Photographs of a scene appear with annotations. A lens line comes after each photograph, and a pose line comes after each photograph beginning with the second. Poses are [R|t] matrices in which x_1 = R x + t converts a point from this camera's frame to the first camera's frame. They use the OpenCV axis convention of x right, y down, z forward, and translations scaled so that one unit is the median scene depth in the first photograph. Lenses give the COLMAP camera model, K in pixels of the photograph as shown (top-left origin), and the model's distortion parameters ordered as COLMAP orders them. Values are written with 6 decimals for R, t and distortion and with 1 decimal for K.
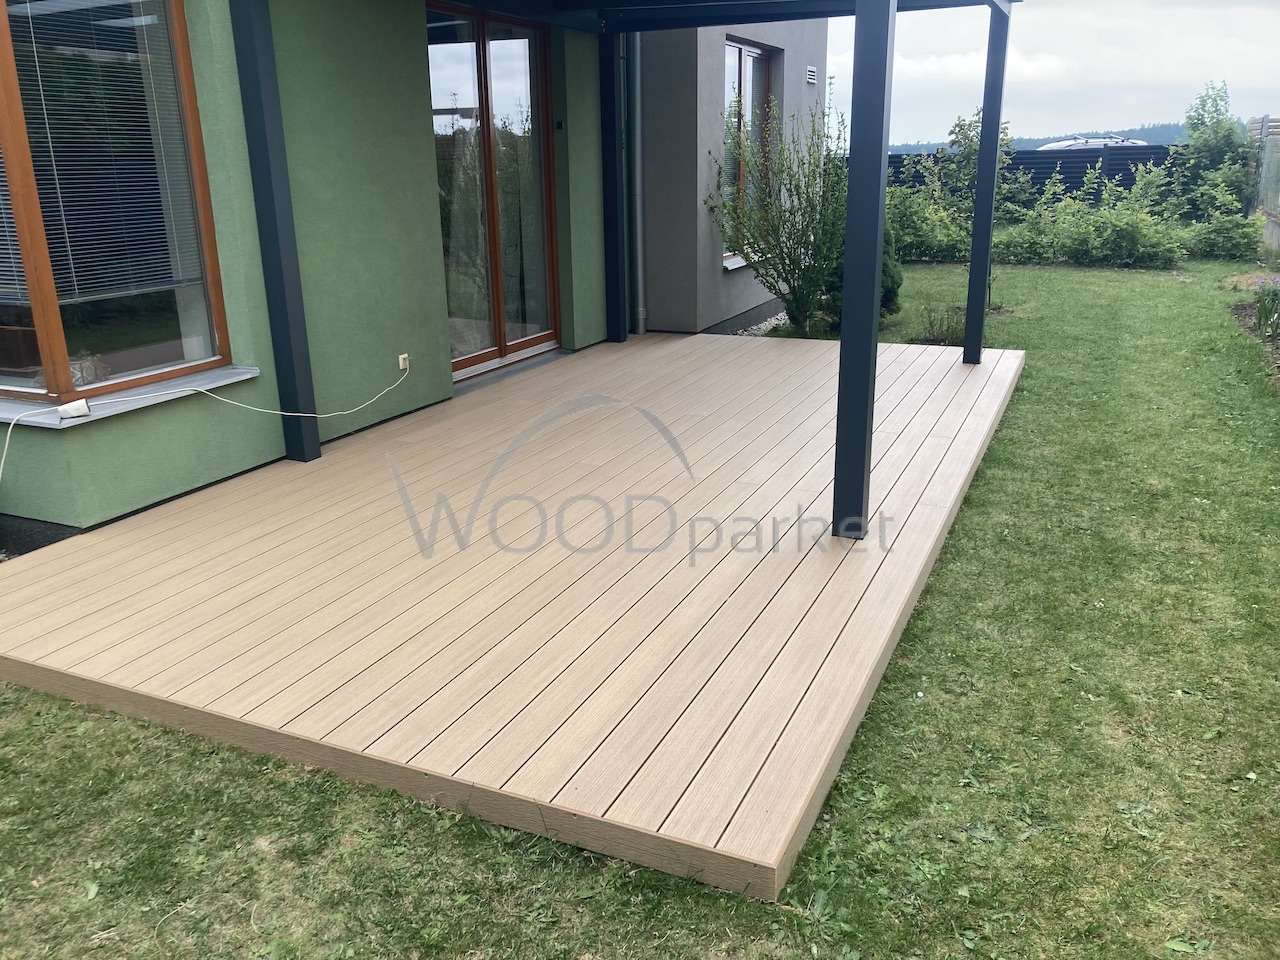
lens RADIAL K [[1063.5, 0, 640.0], [0, 1063.5, 480.0], [0, 0, 1]] dist [0.003494, -0.000885]
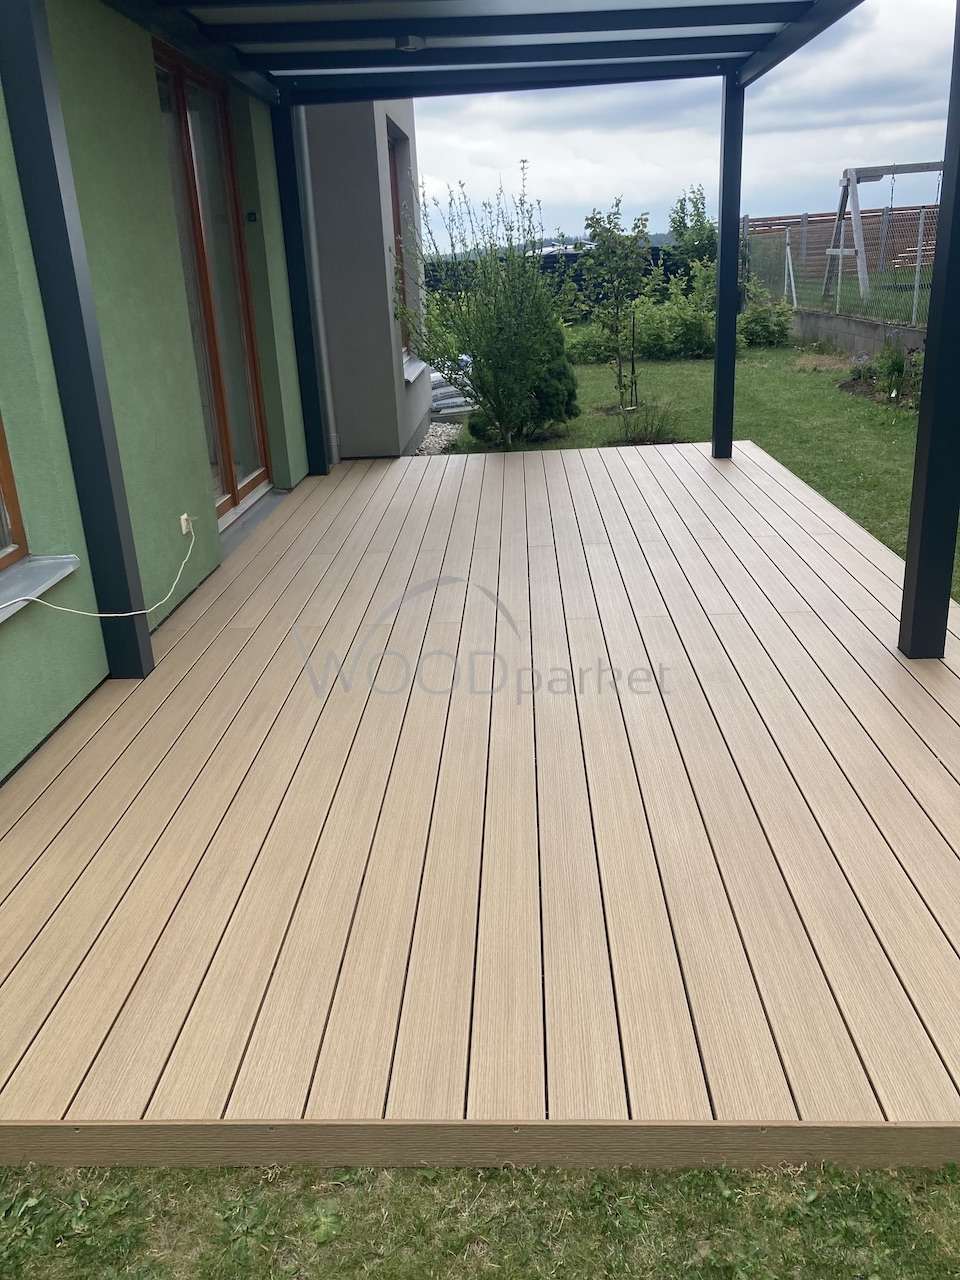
lens RADIAL K [[1035.8, 0, 480.0], [0, 1035.8, 640.0], [0, 0, 1]] dist [-0.005048, -0.001041]
pose [[0.923465, -0.158194, 0.349553, -0.229780], [0.144020, 0.987347, 0.066356, -0.036896], [-0.355627, -0.010935, 0.934564, 0.179112]]
